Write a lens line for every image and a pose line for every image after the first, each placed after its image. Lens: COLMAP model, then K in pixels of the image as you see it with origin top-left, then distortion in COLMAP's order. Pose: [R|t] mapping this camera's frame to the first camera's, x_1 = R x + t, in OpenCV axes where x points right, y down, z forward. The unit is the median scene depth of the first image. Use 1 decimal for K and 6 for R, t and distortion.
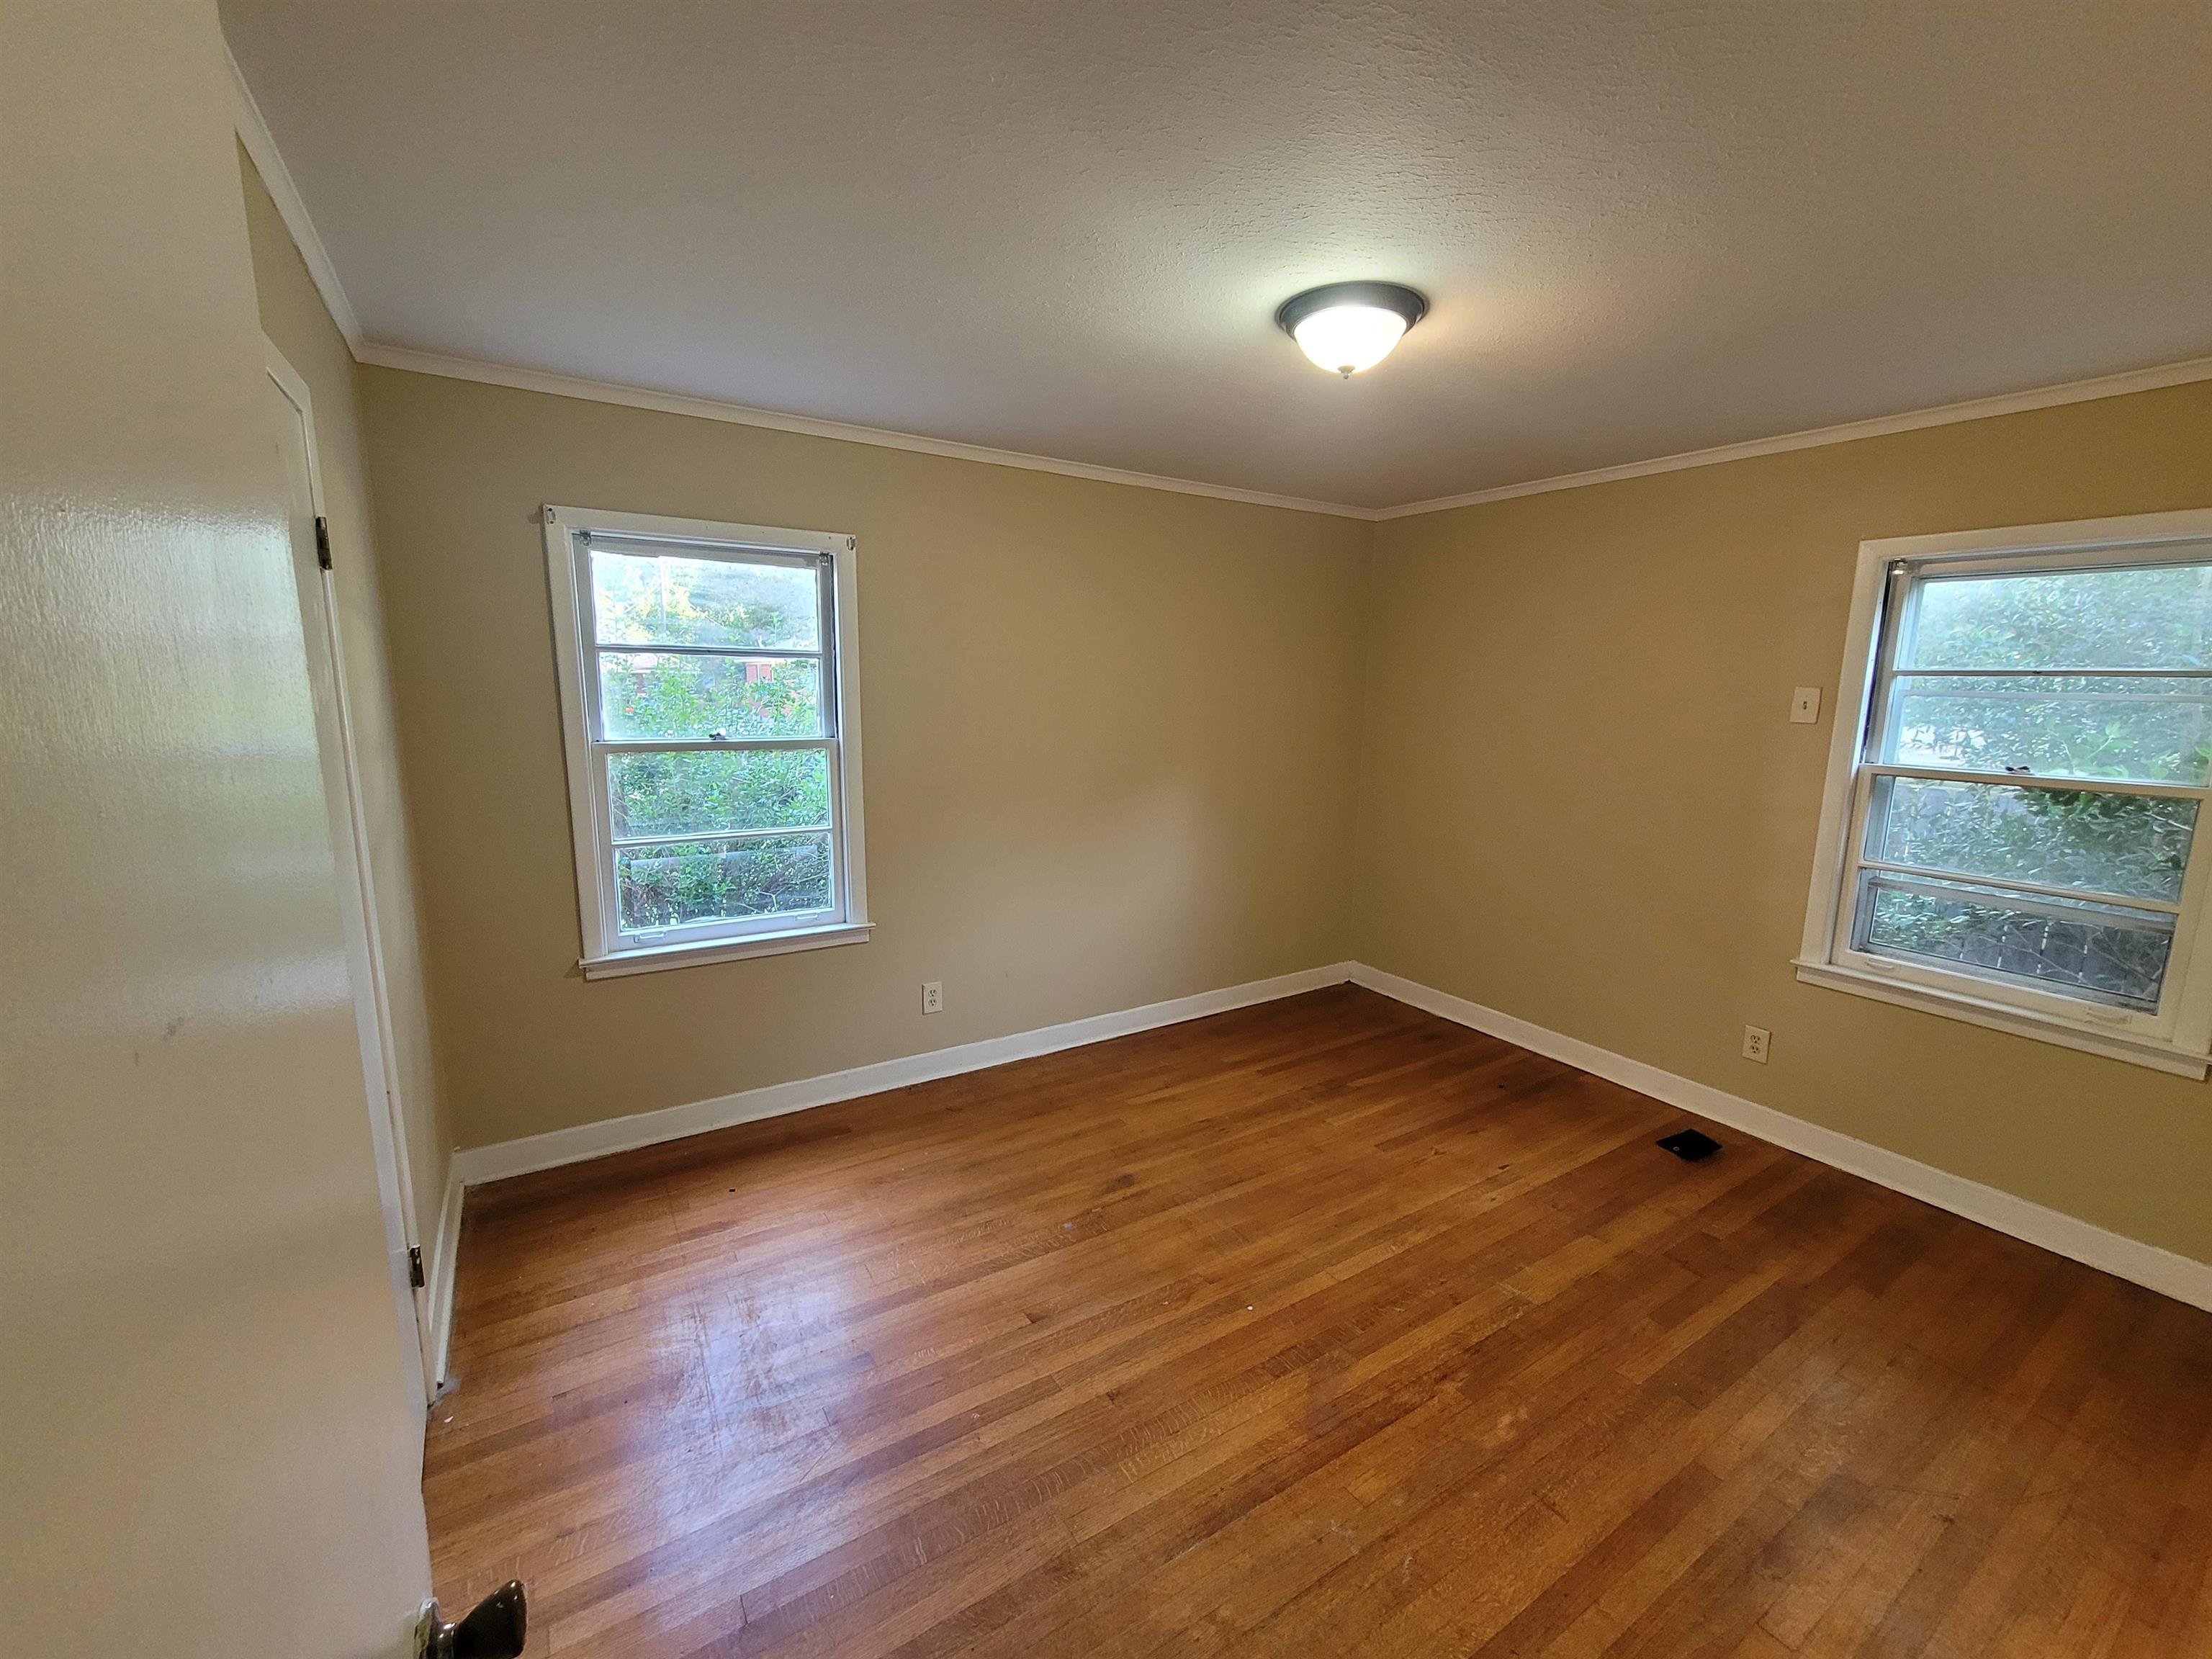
lens RADIAL K [[906.8, 0, 1109.7], [0, 906.8, 831.5], [0, 0, 1]] dist [-0.004081, -0.000921]
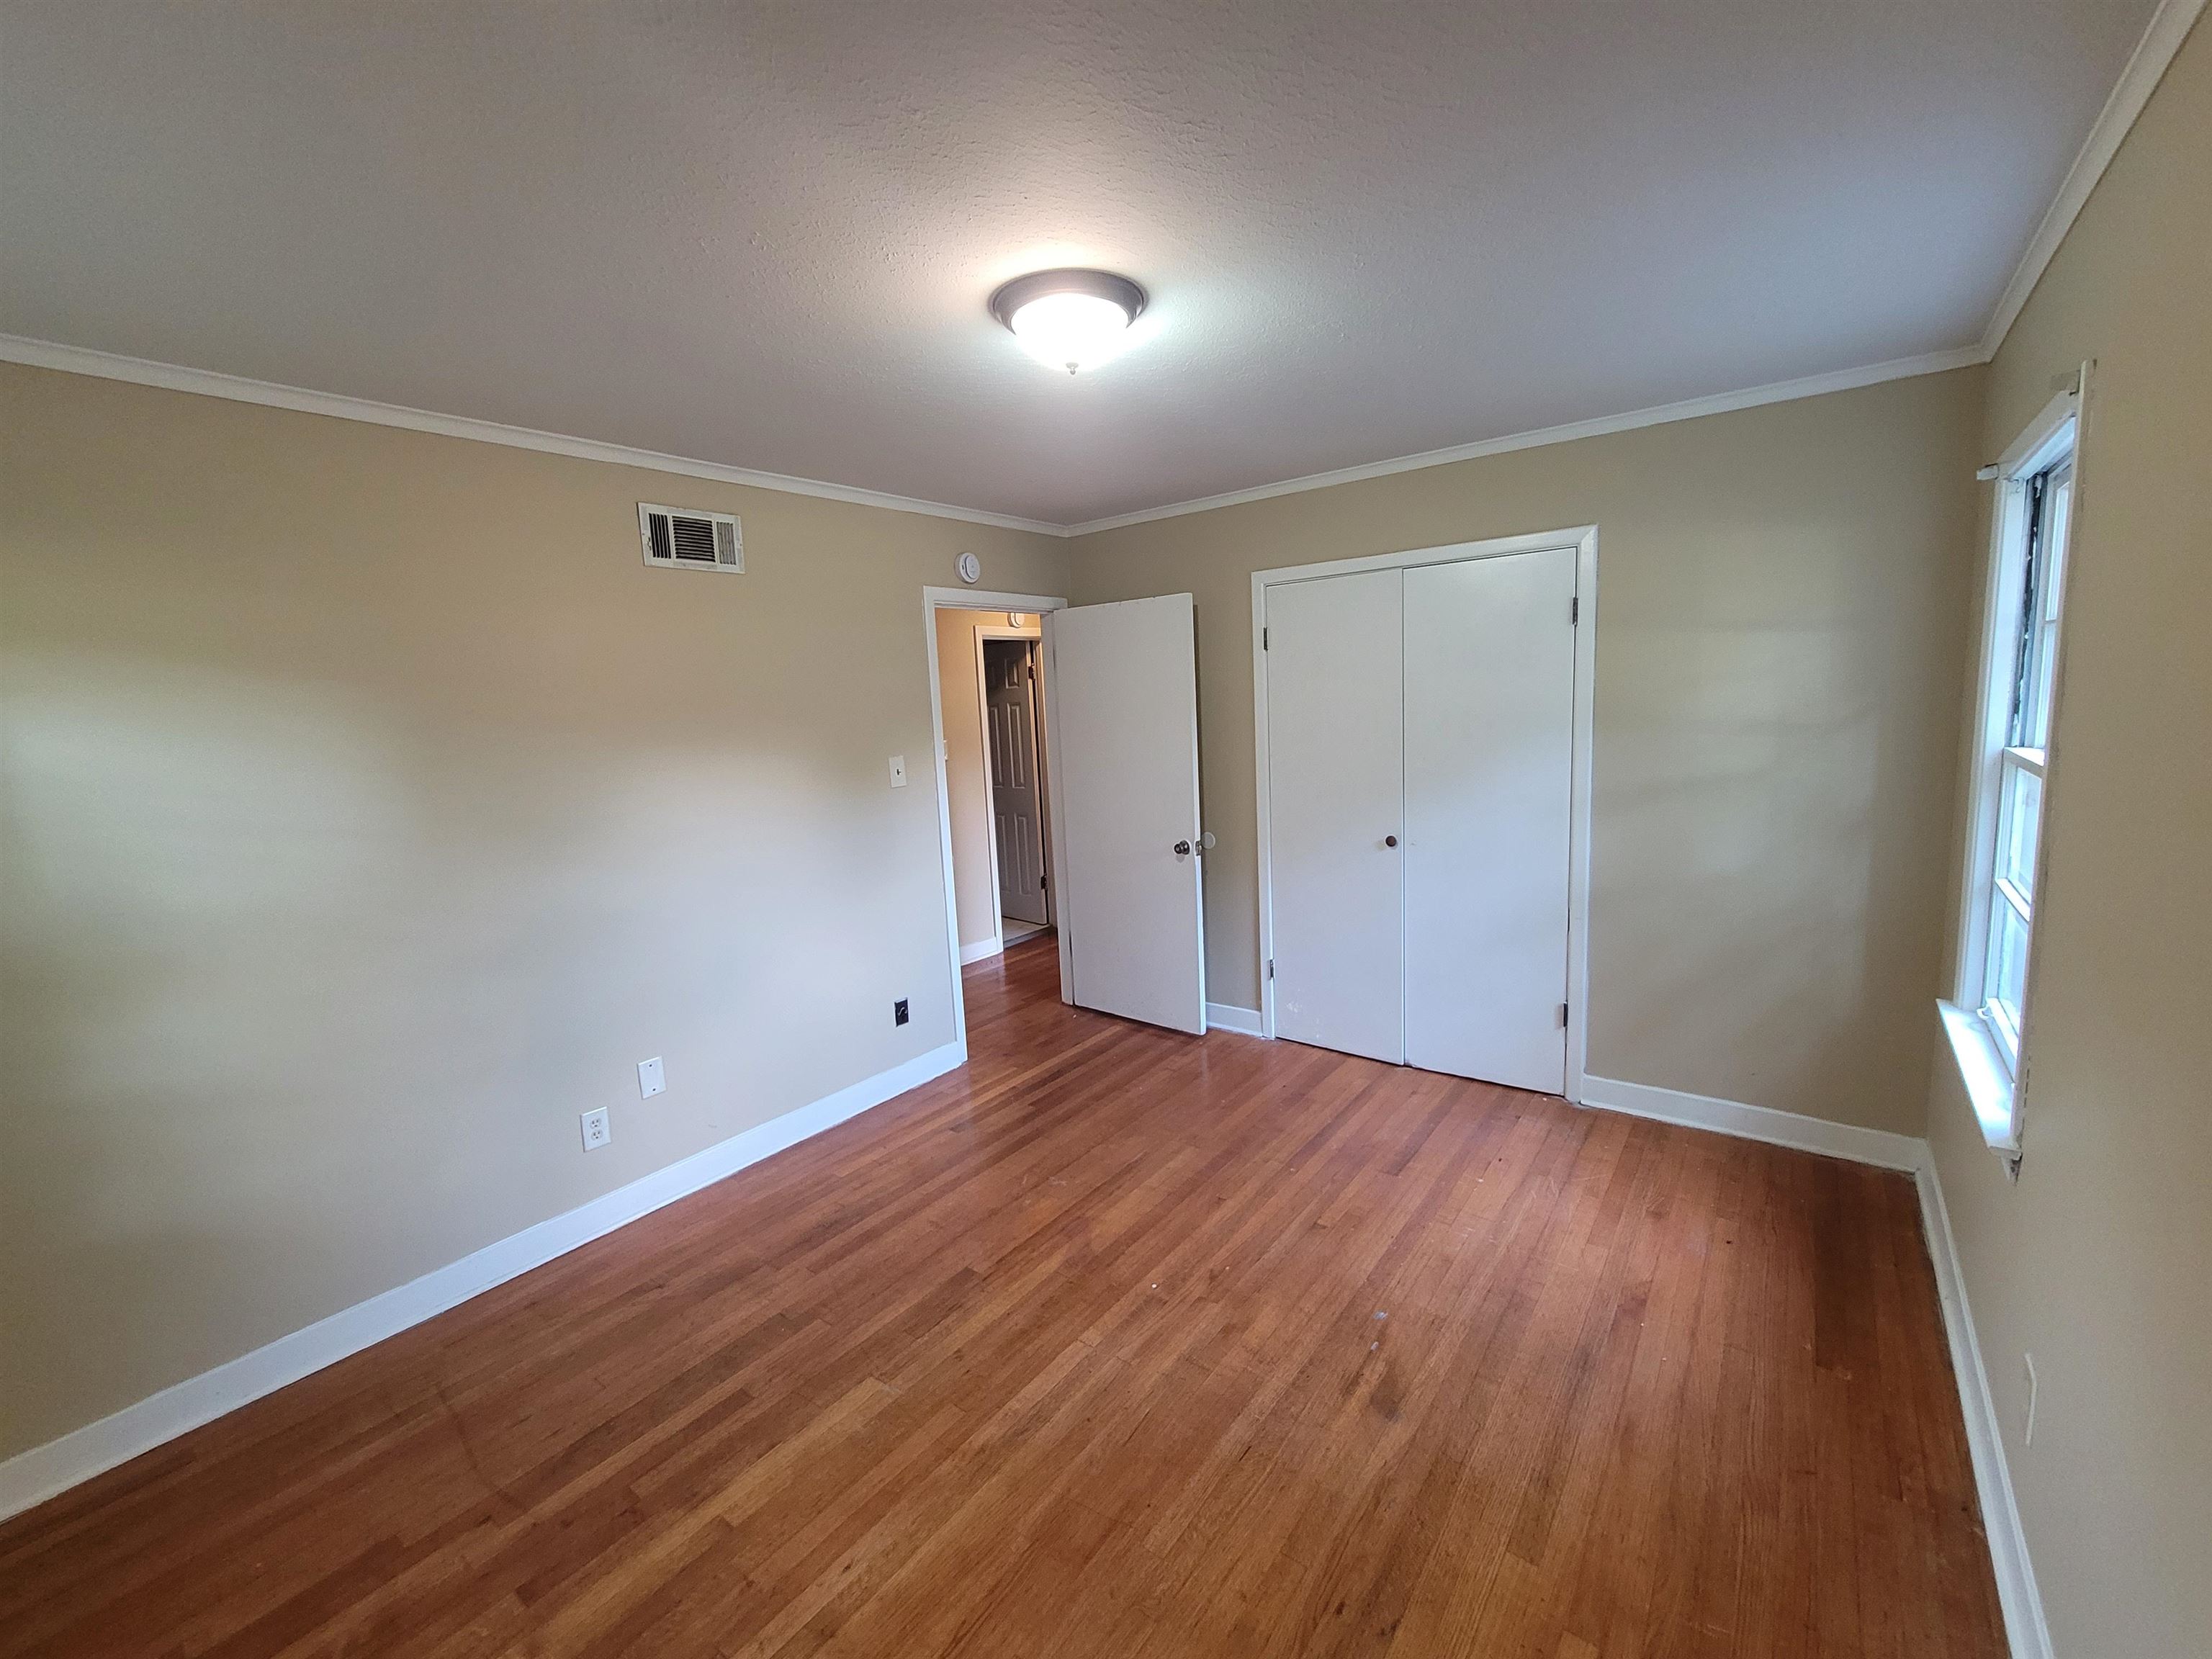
lens RADIAL K [[906.8, 0, 1109.7], [0, 906.8, 831.5], [0, 0, 1]] dist [-0.004081, -0.000921]
pose [[-0.939177, 0.078534, -0.334334, 0.498809], [-0.023213, 0.956761, 0.289947, -0.278131], [0.342648, 0.280073, -0.896745, 1.722840]]
